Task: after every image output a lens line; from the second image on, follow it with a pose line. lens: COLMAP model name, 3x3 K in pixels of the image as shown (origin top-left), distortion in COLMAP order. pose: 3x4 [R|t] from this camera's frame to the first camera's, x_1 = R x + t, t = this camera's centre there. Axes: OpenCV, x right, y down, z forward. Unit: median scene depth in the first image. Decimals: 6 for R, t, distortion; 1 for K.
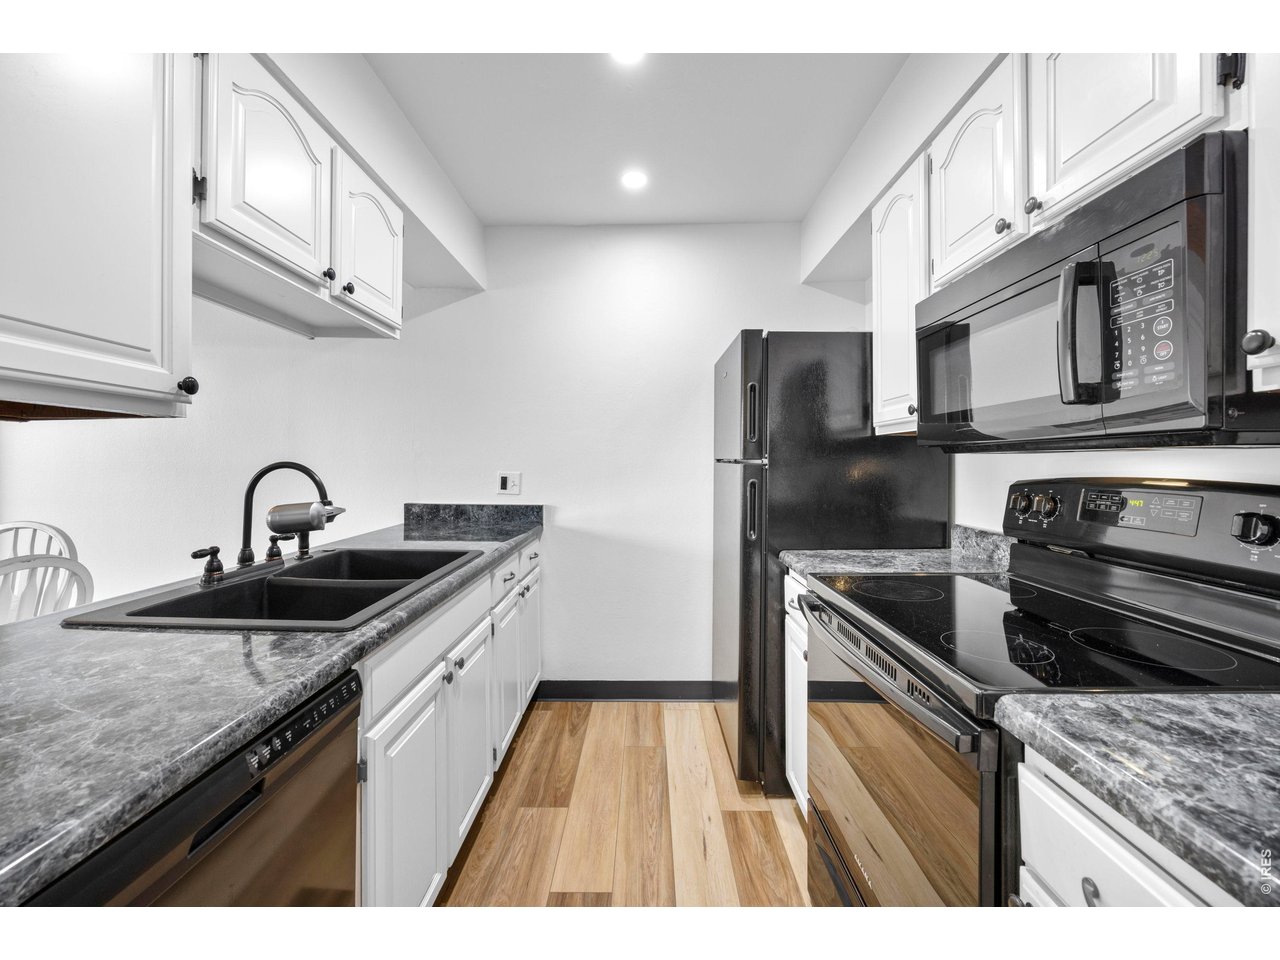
lens RADIAL K [[518.2, 0, 642.1], [0, 518.2, 463.9], [0, 0, 1]] dist [-0.001695, -0.000185]
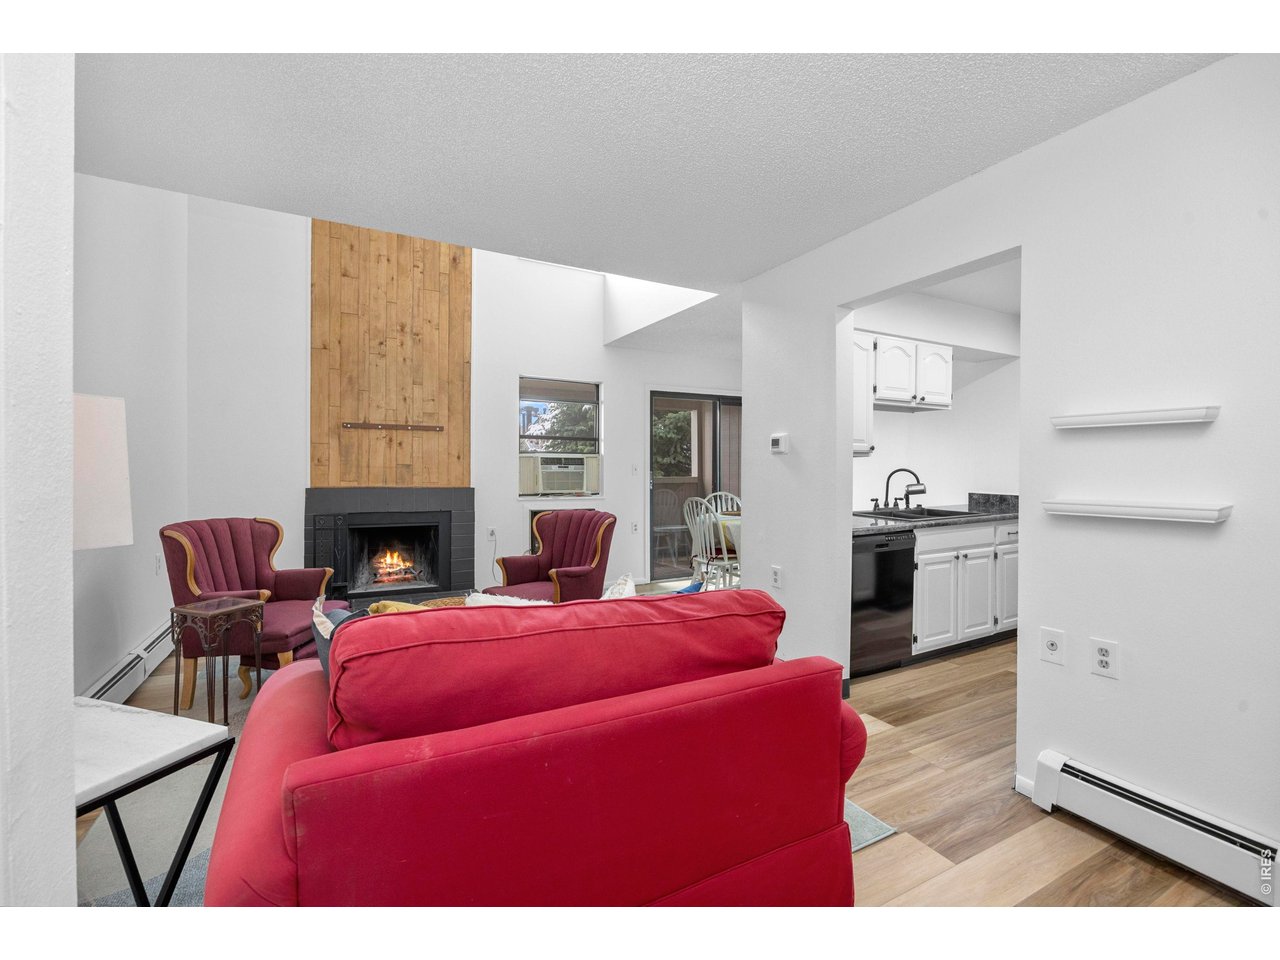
lens RADIAL K [[557.8, 0, 647.7], [0, 557.8, 478.8], [0, 0, 1]] dist [-0.002727, -0.000154]
pose [[0.484417, 0.017159, -0.874669, 0.916514], [0.001087, 0.999795, 0.020216, -0.009692], [0.874837, -0.010744, 0.484299, -1.169080]]
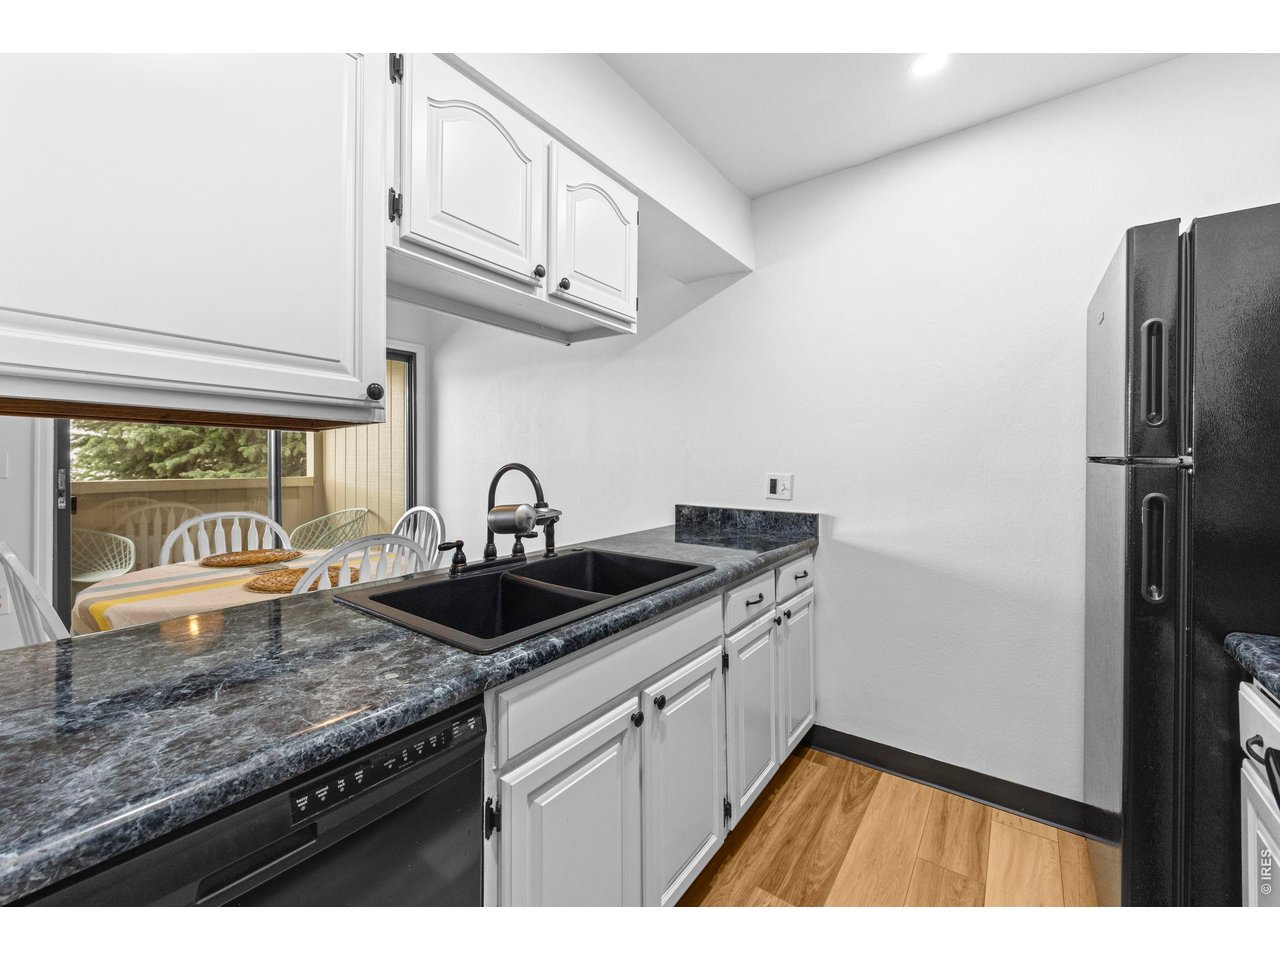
lens RADIAL K [[518.2, 0, 642.1], [0, 518.2, 463.9], [0, 0, 1]] dist [-0.001695, -0.000185]
pose [[0.812632, -0.000284, -0.582777, 0.093850], [0.000744, 1.000000, 0.000550, -0.002457], [0.582777, -0.000881, 0.812632, 0.239834]]
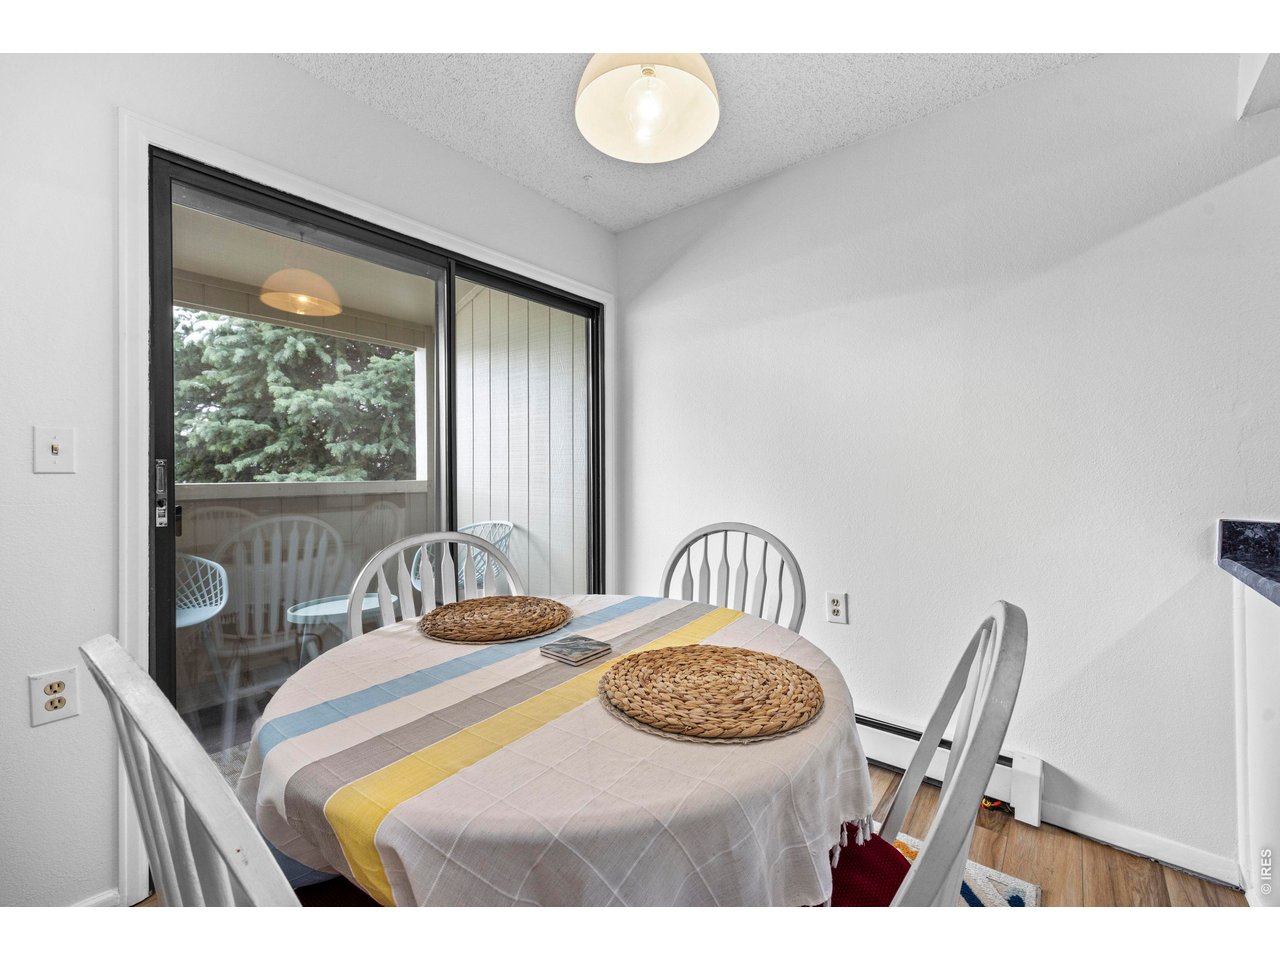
lens RADIAL K [[534.4, 0, 644.7], [0, 534.4, 473.5], [0, 0, 1]] dist [-0.001974, -0.000260]
pose [[0.787977, 0.000908, -0.615704, -0.881091], [0.002846, 0.999983, 0.005118, 0.032166], [0.615698, -0.005785, 0.787961, 0.268104]]
